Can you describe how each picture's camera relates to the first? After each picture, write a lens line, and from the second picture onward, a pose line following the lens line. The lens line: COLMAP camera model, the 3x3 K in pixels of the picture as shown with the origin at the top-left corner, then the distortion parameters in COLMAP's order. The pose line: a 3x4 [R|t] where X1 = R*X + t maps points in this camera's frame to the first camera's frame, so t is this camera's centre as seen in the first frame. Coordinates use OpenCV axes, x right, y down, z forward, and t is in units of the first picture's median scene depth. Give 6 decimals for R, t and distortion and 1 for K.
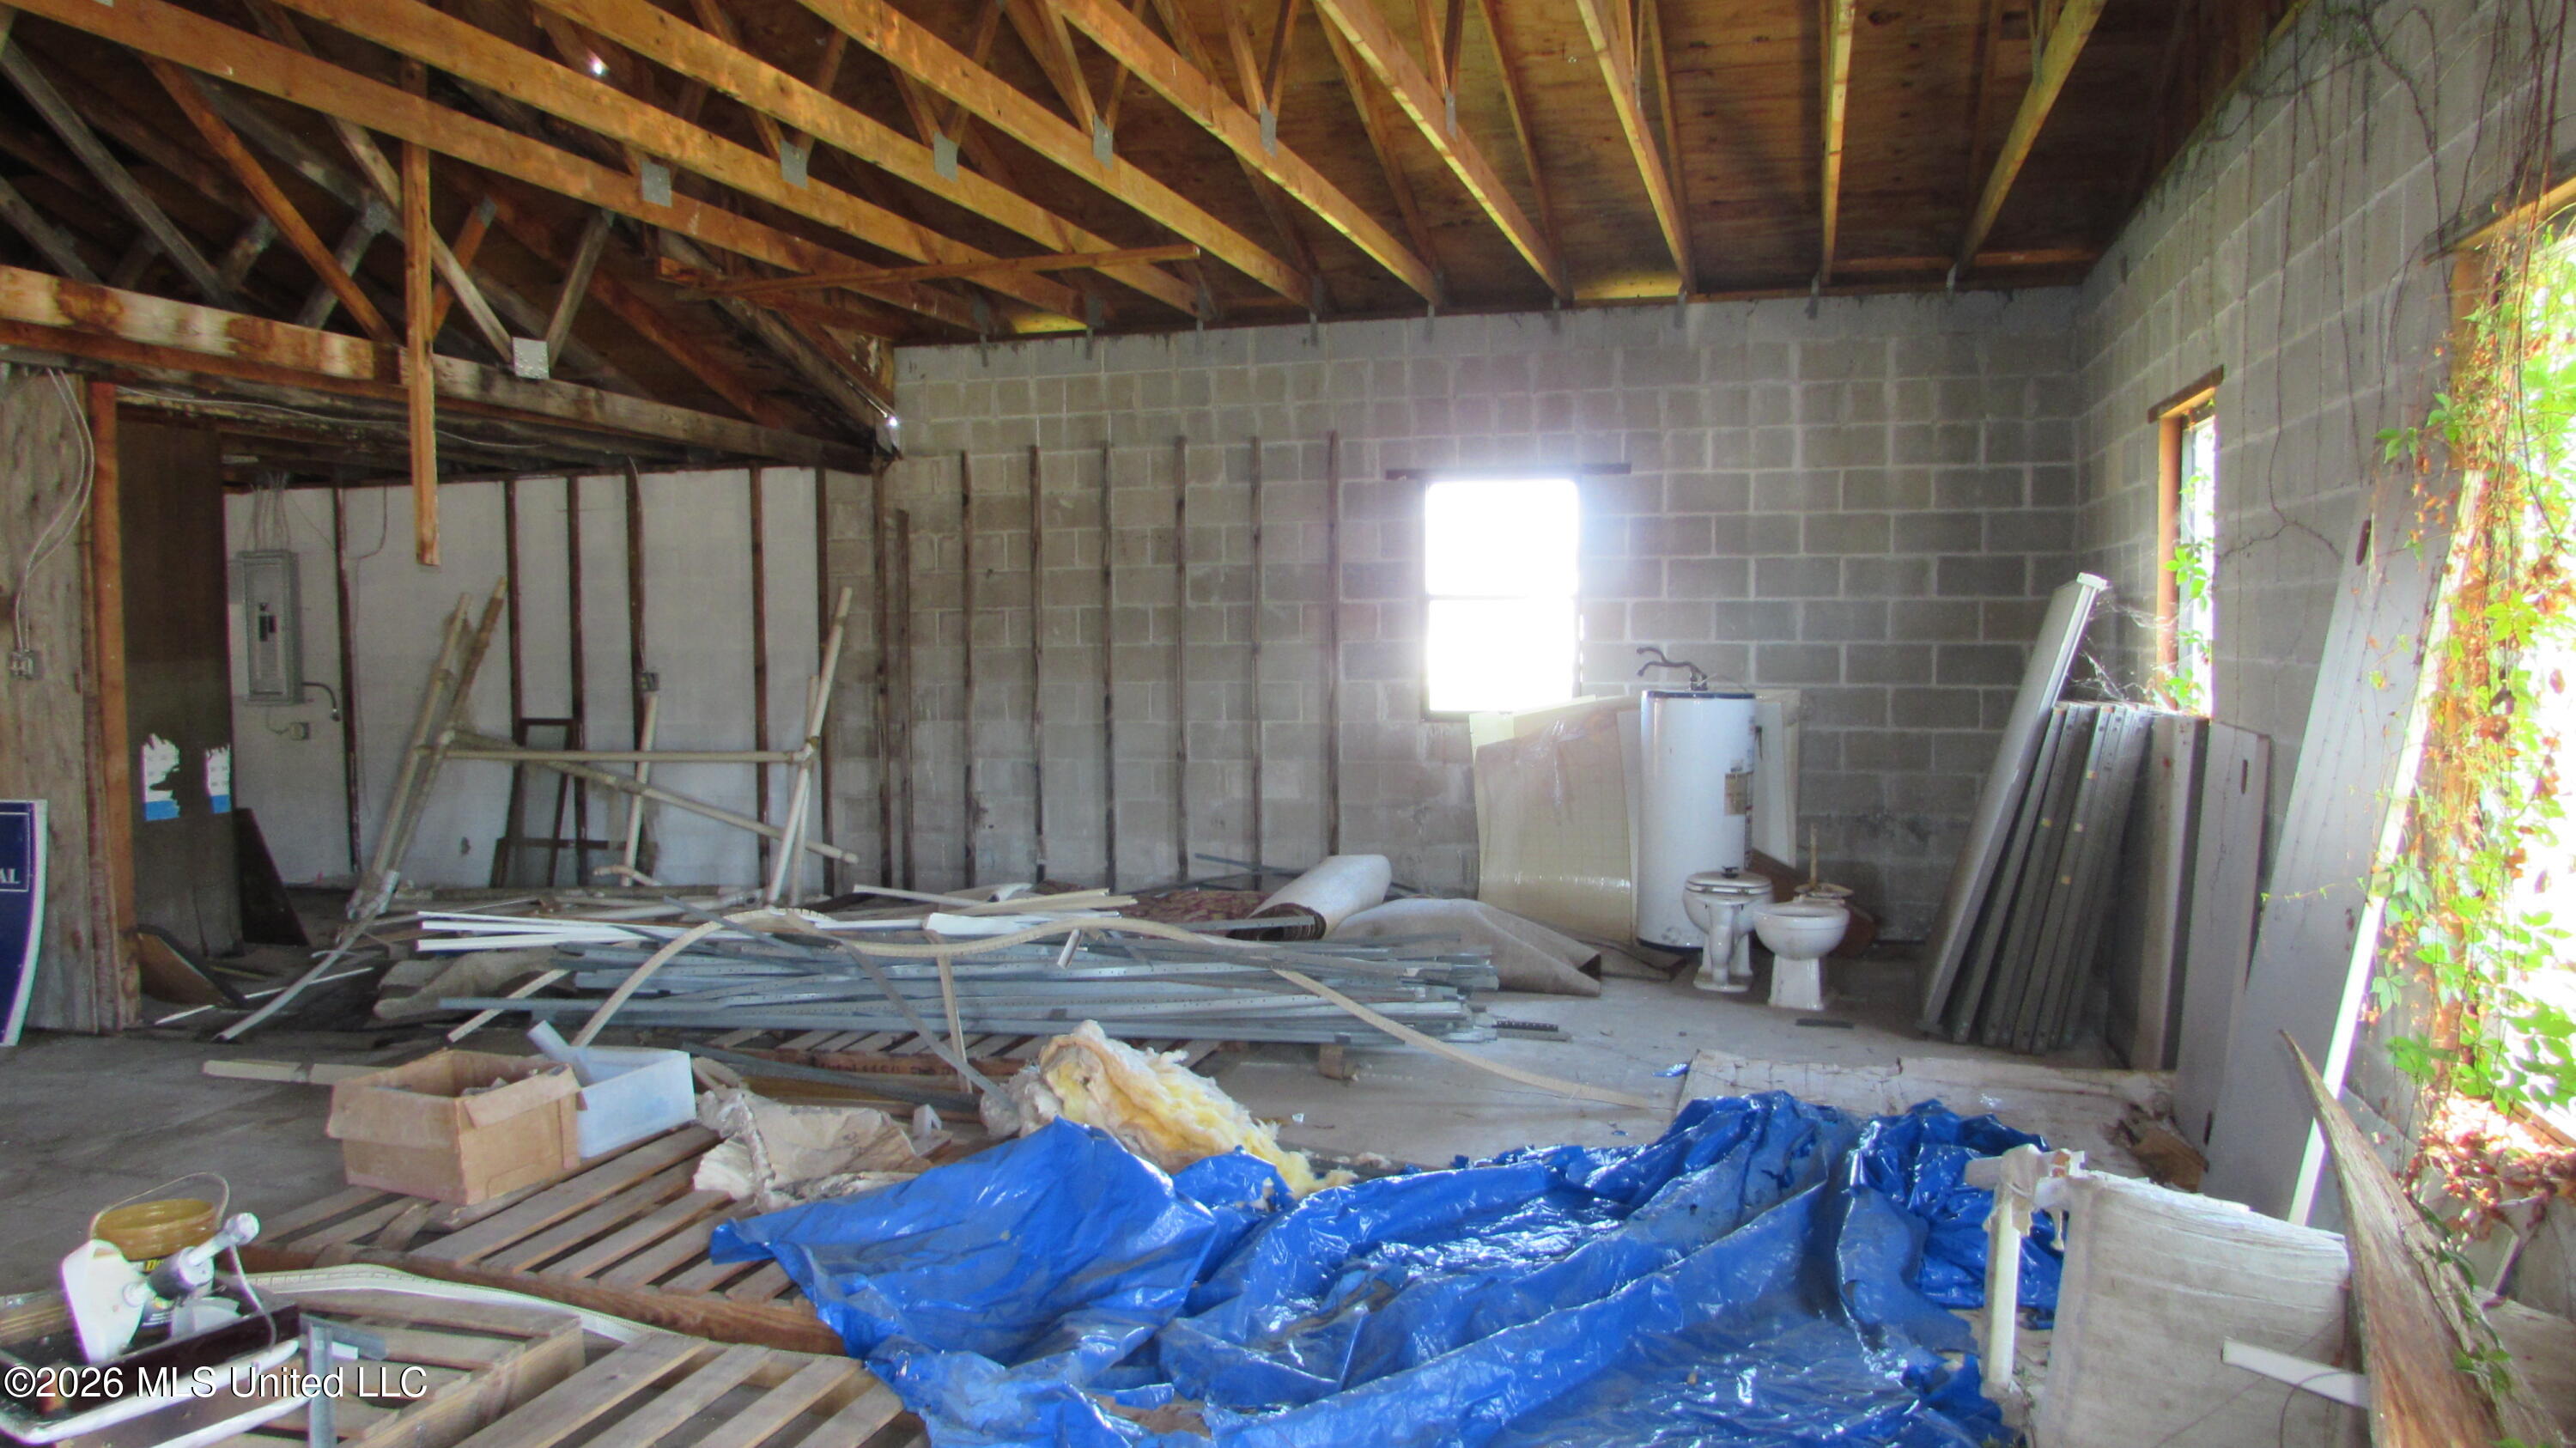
lens RADIAL K [[1807.9, 0, 1288.1], [0, 1807.9, 737.3], [0, 0, 1]] dist [-0.046107, 0.019500]
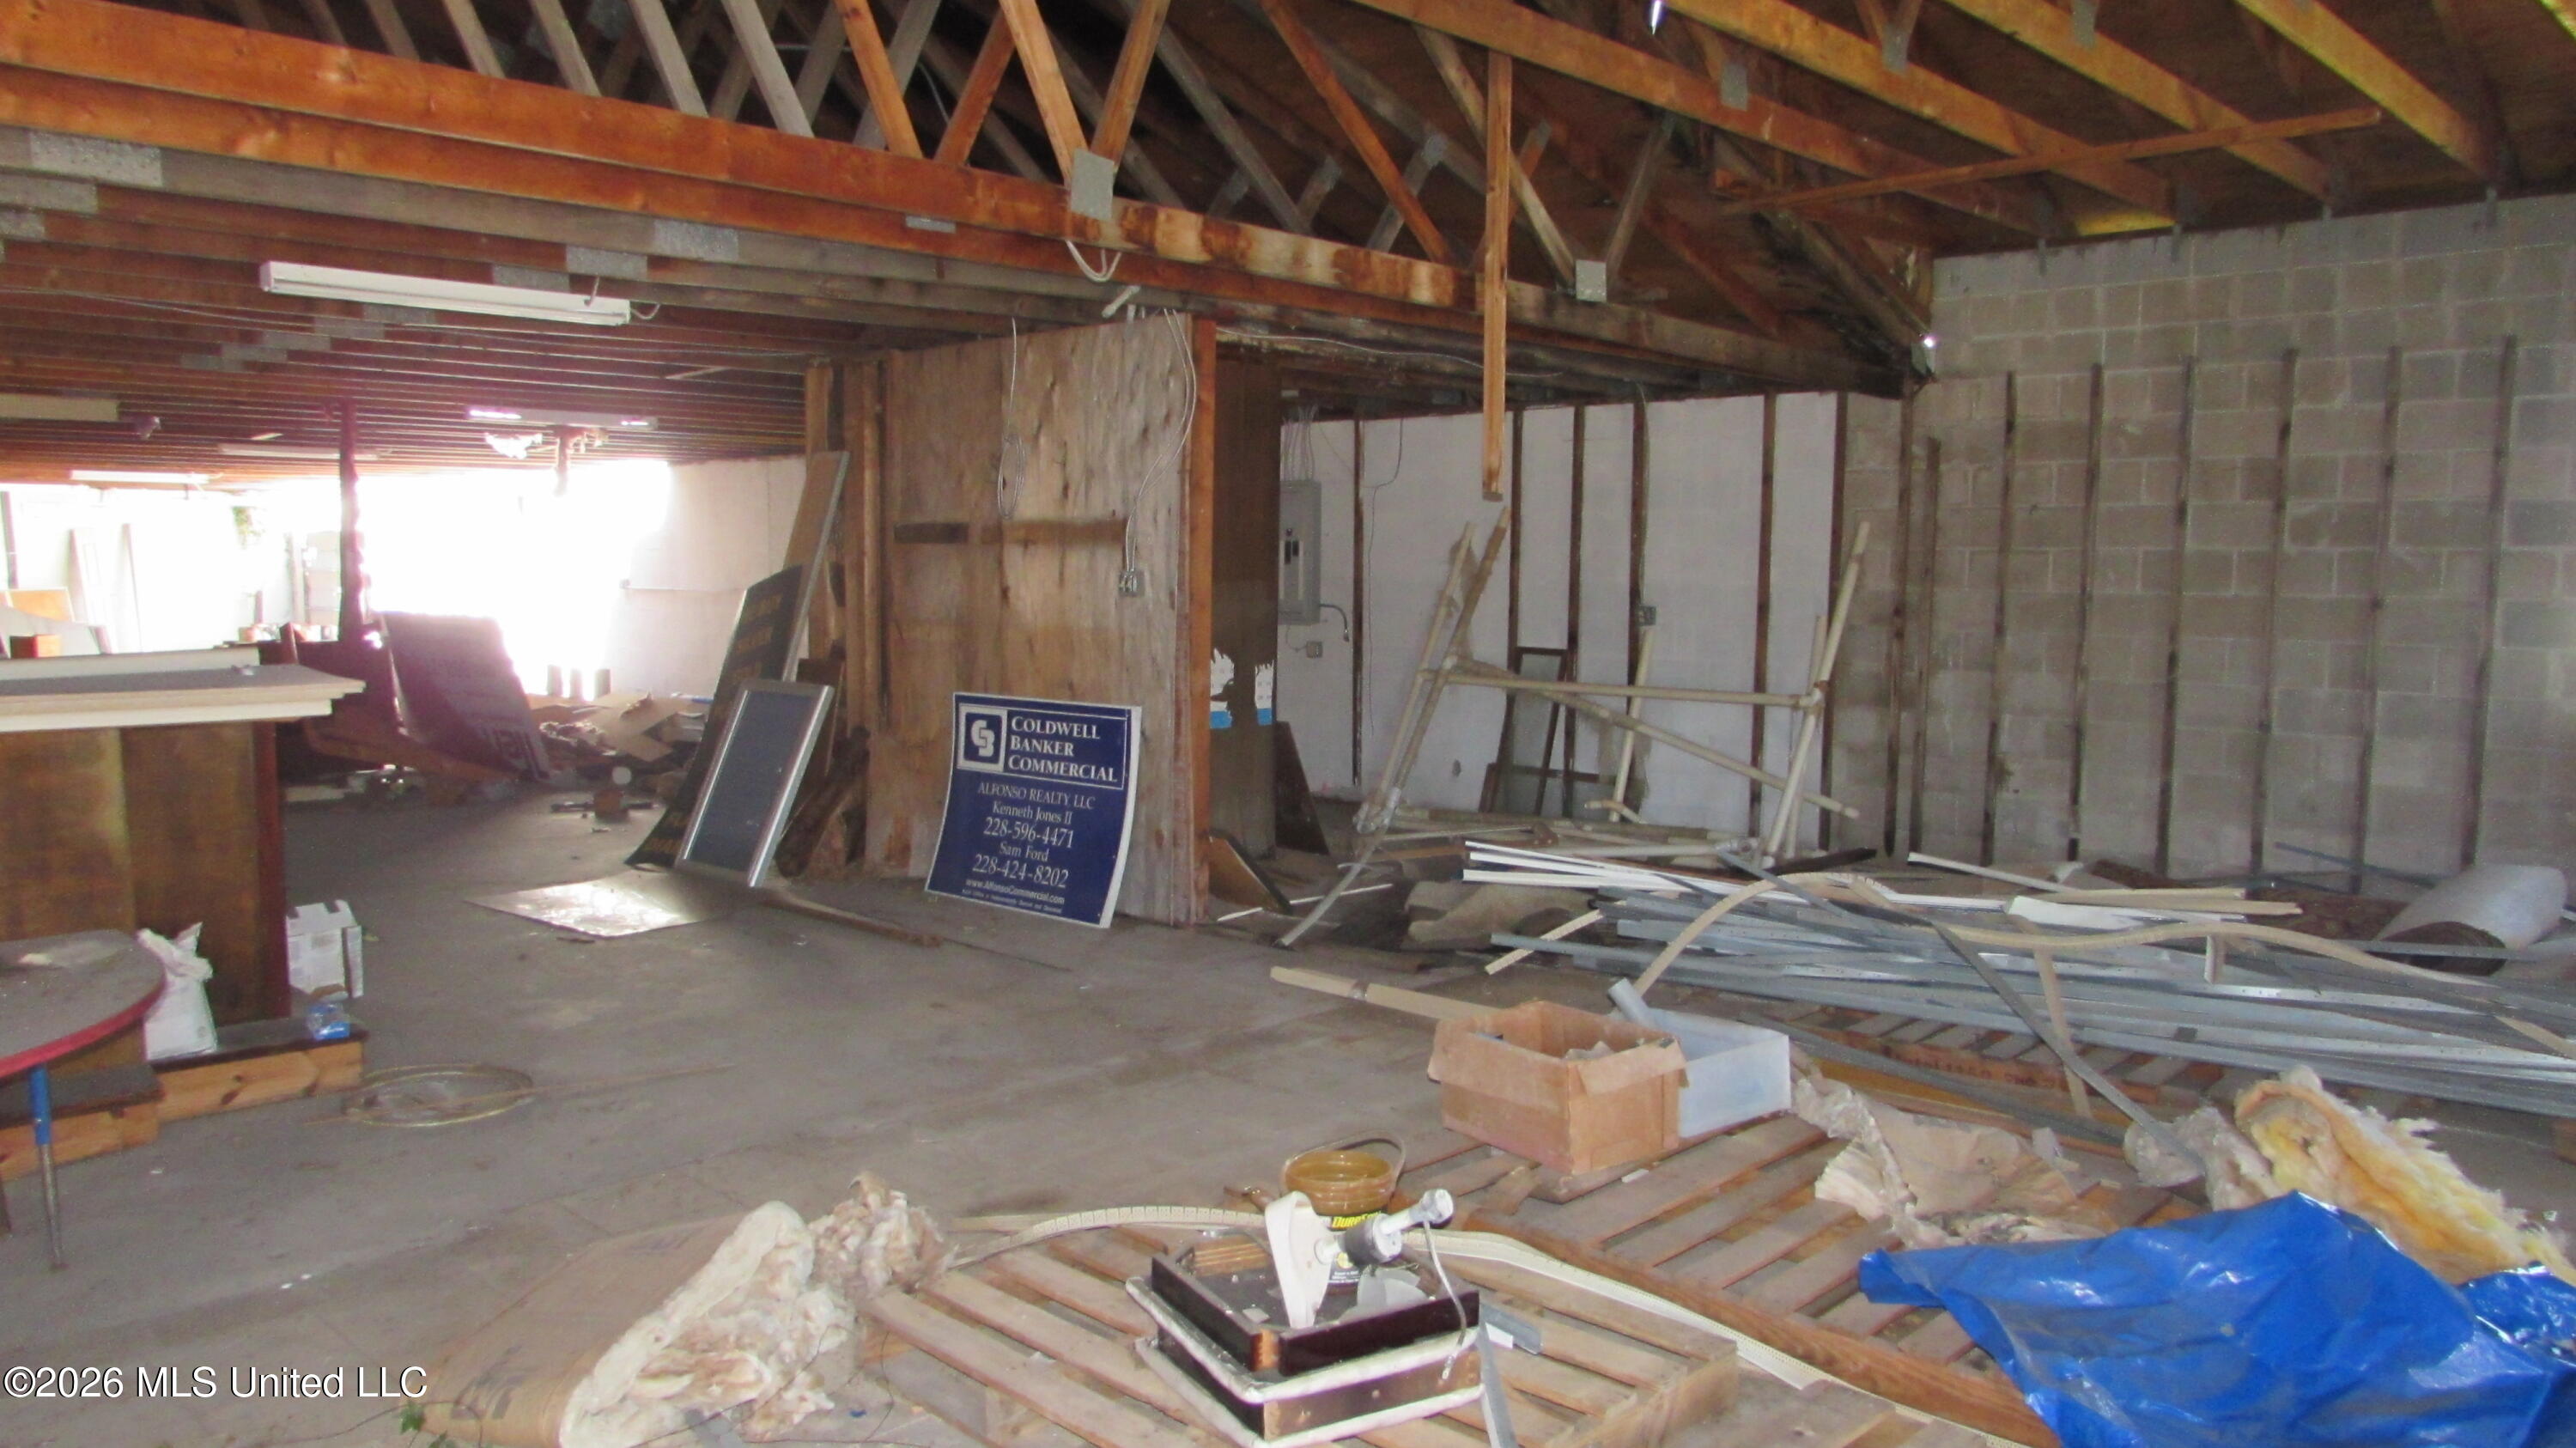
lens RADIAL K [[1807.9, 0, 1289.5], [0, 1807.9, 736.8], [0, 0, 1]] dist [-0.046107, 0.019500]
pose [[0.884157, 0.064999, -0.462646, -0.099727], [-0.048086, 0.997676, 0.048269, -0.004449], [0.464708, -0.020431, 0.885228, 0.056215]]
